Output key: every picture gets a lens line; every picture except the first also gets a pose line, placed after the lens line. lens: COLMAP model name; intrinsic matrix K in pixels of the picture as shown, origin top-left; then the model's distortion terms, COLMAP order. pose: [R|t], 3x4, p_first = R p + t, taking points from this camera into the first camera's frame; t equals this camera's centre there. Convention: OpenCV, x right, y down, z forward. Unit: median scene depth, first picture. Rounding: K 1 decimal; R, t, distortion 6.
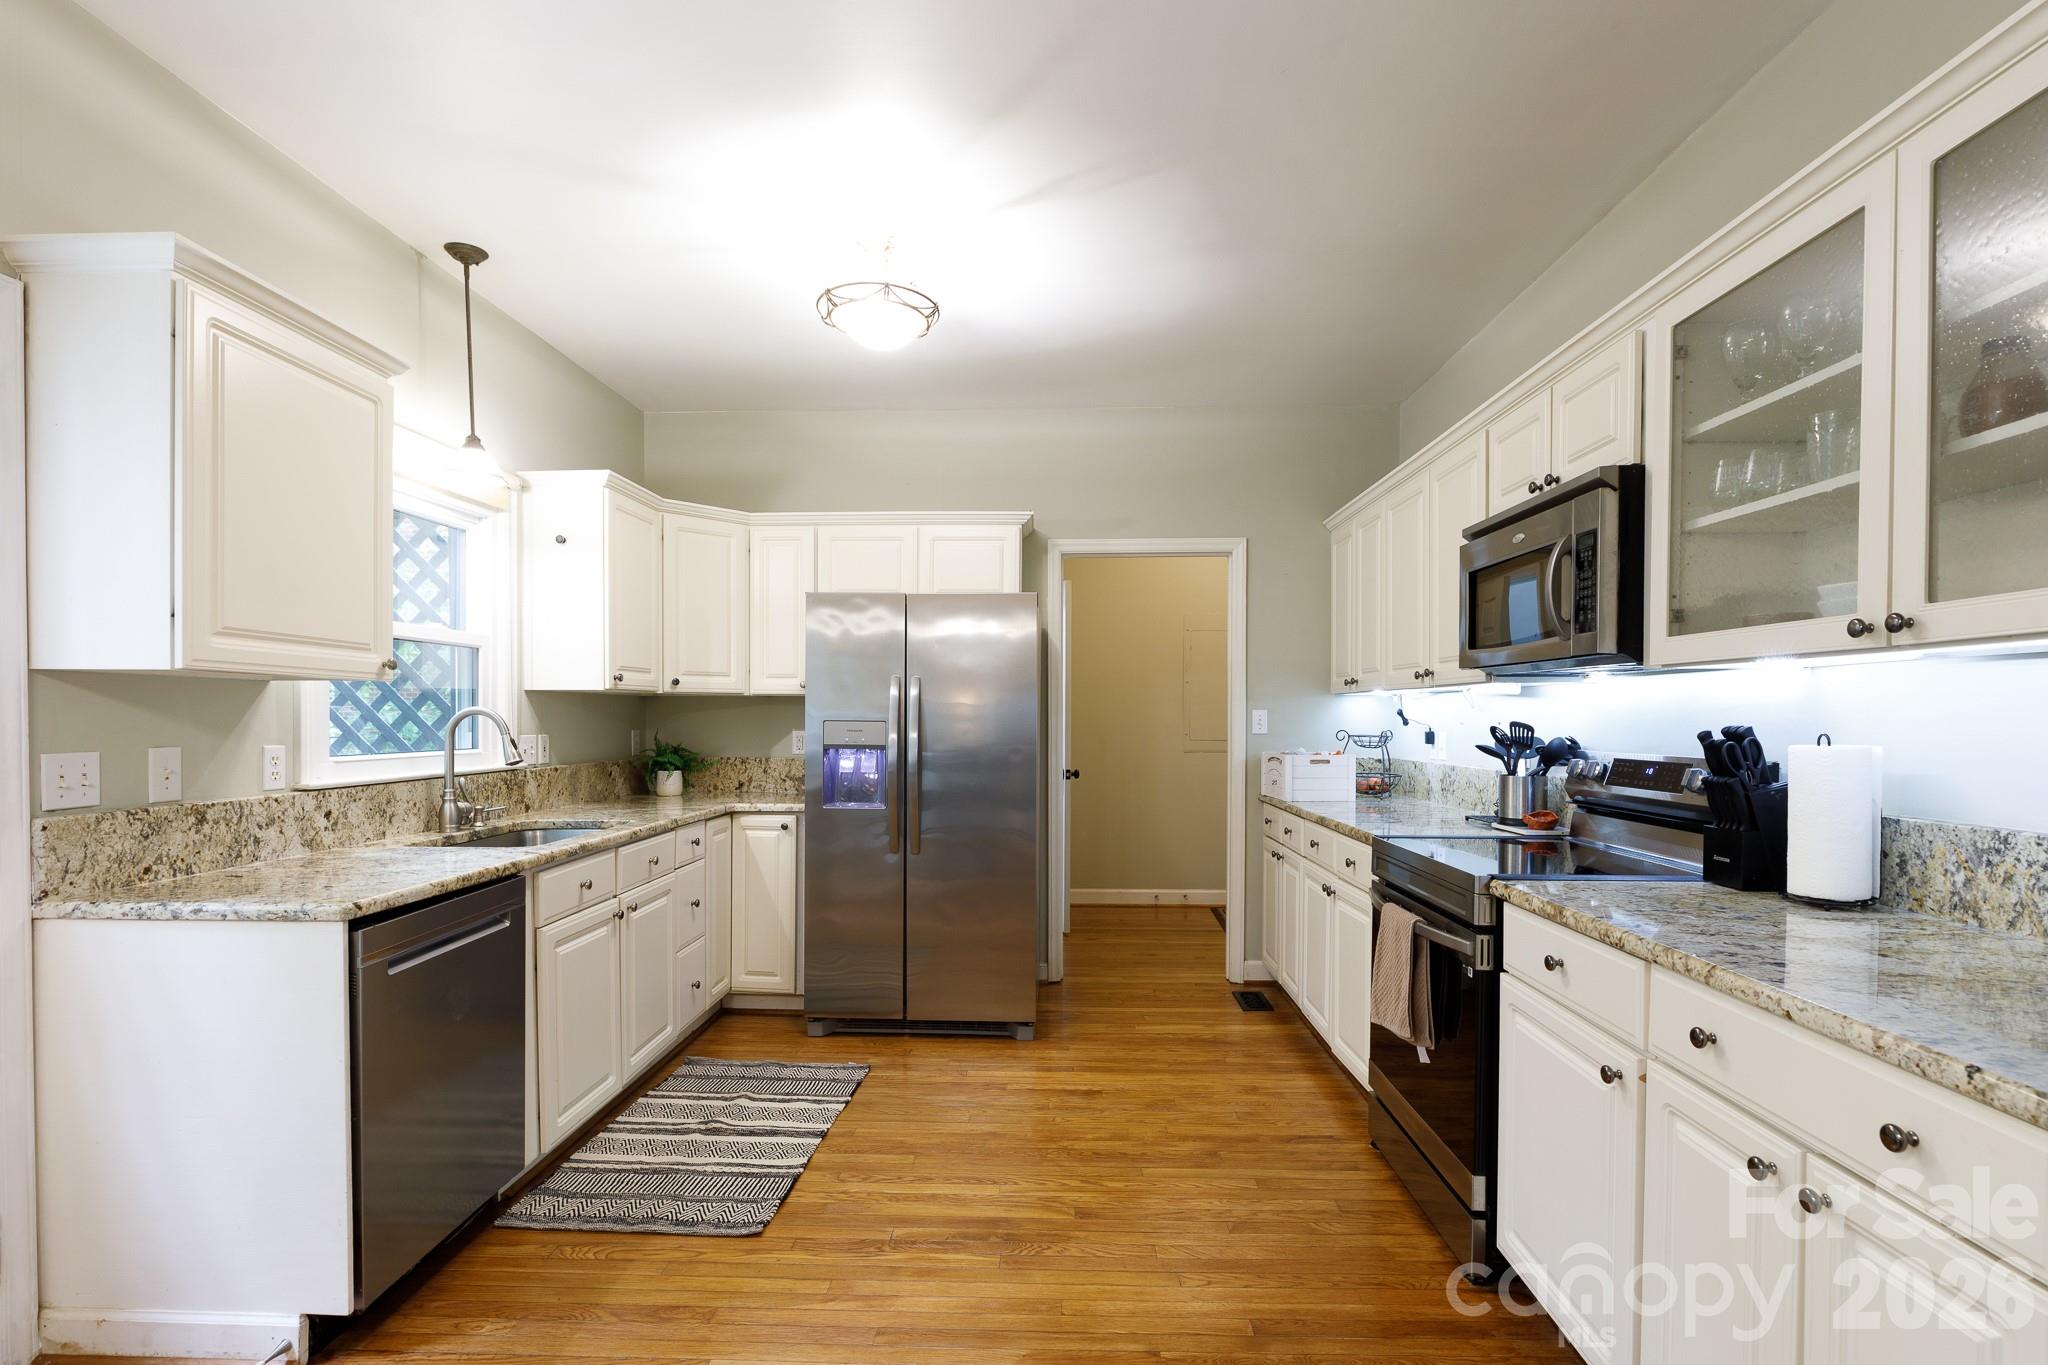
lens RADIAL K [[976.7, 0, 1020.2], [0, 976.7, 732.3], [0, 0, 1]] dist [0.000796, 0.000396]
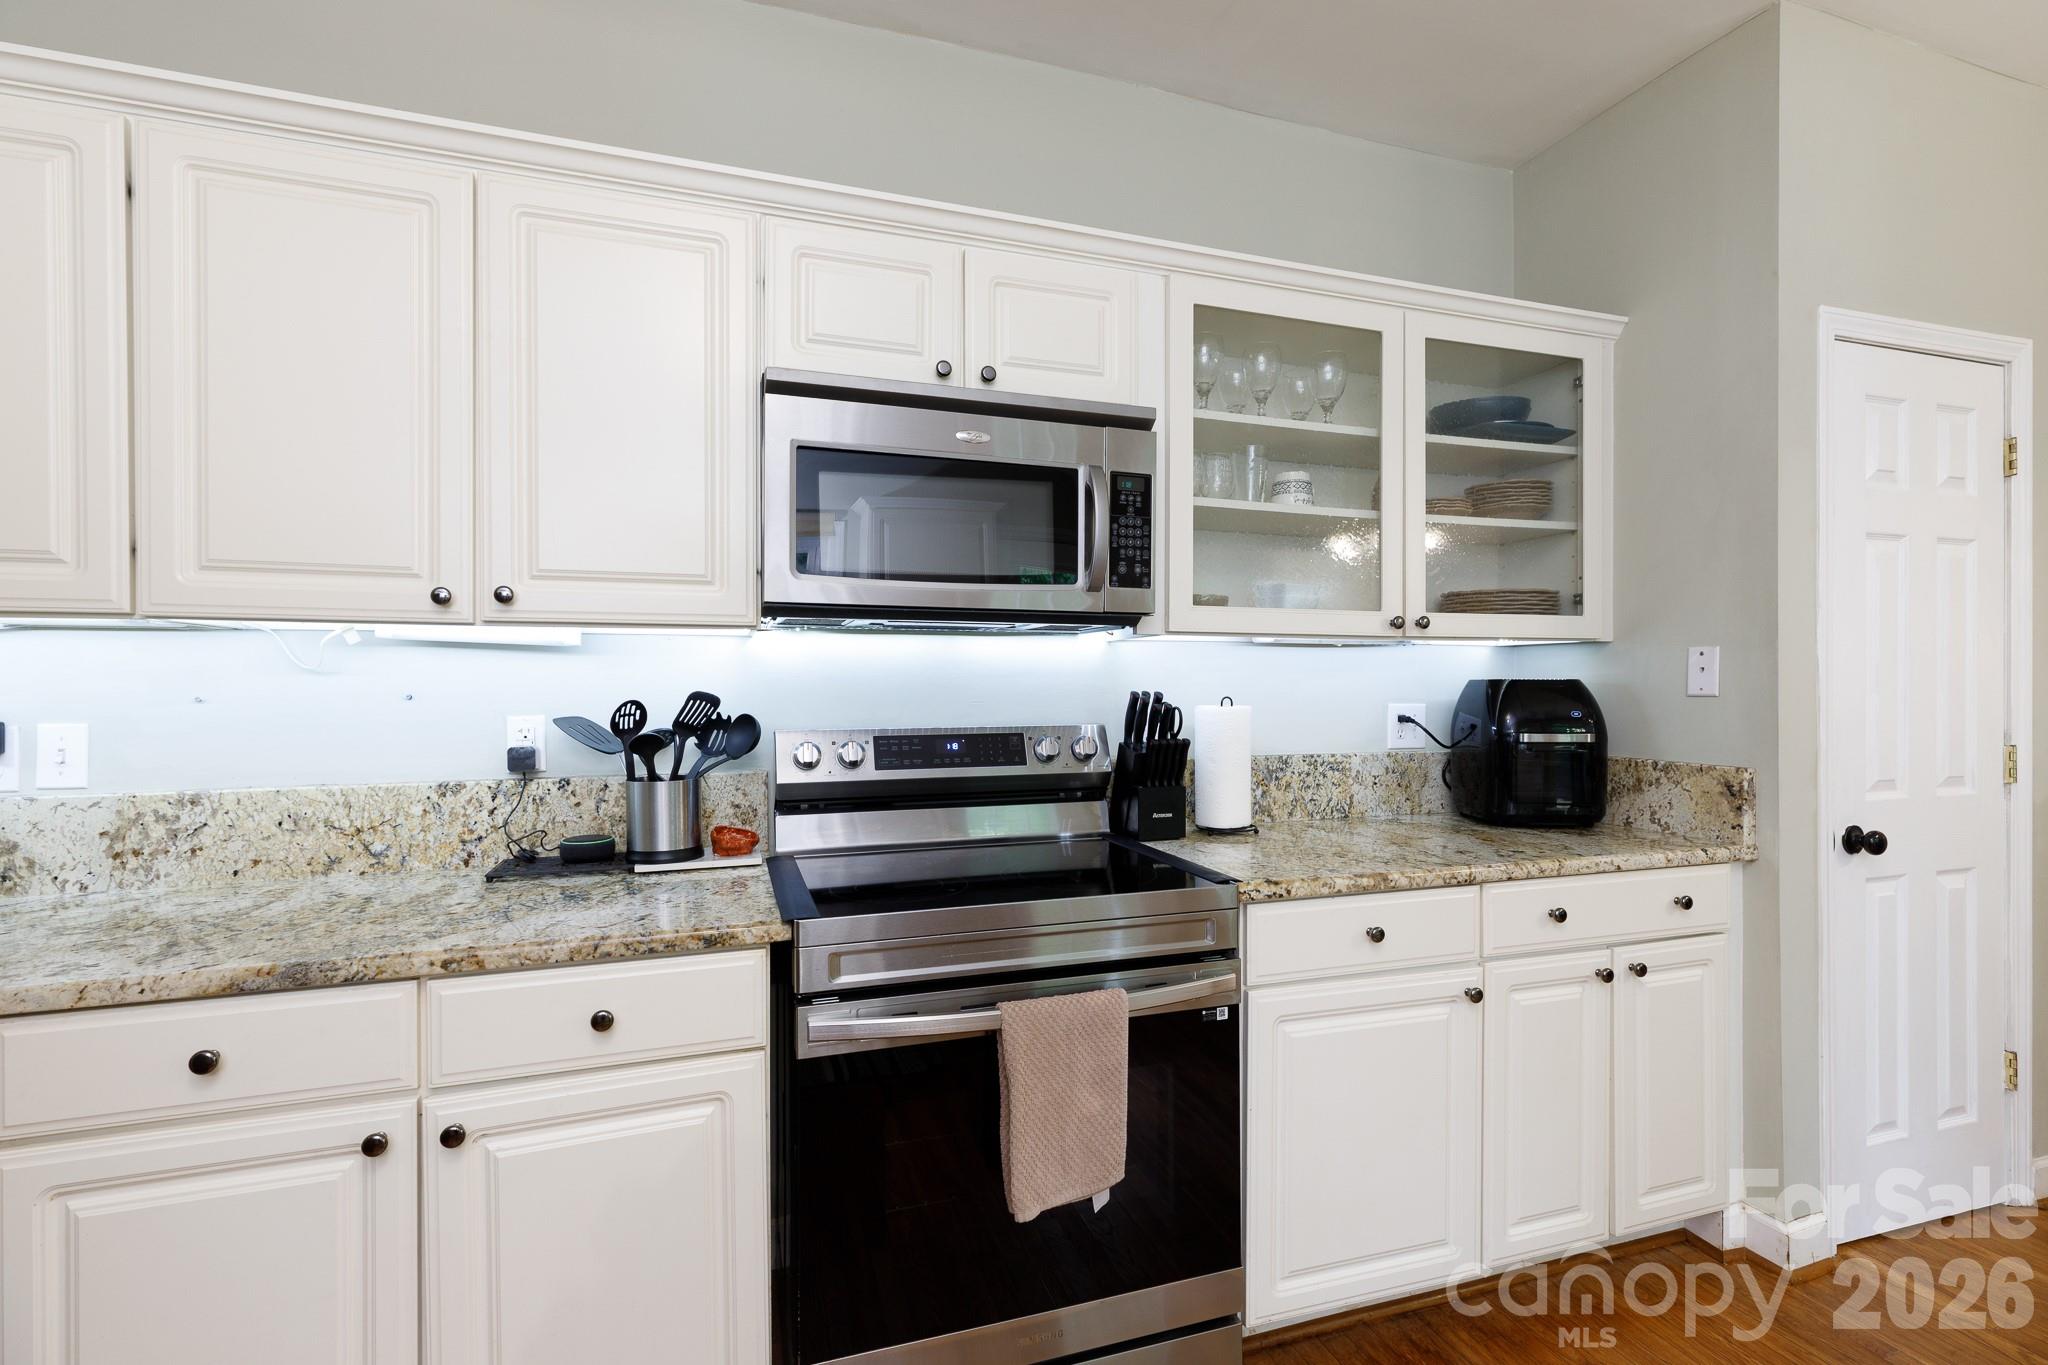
lens RADIAL K [[924.3, 0, 1027.0], [0, 924.3, 690.4], [0, 0, 1]] dist [0.001813, 0.000429]
pose [[-0.355145, -0.010052, 0.934757, -0.120357], [0.015280, 0.999746, 0.016556, -0.018232], [-0.934686, 0.020163, -0.354901, 1.006151]]
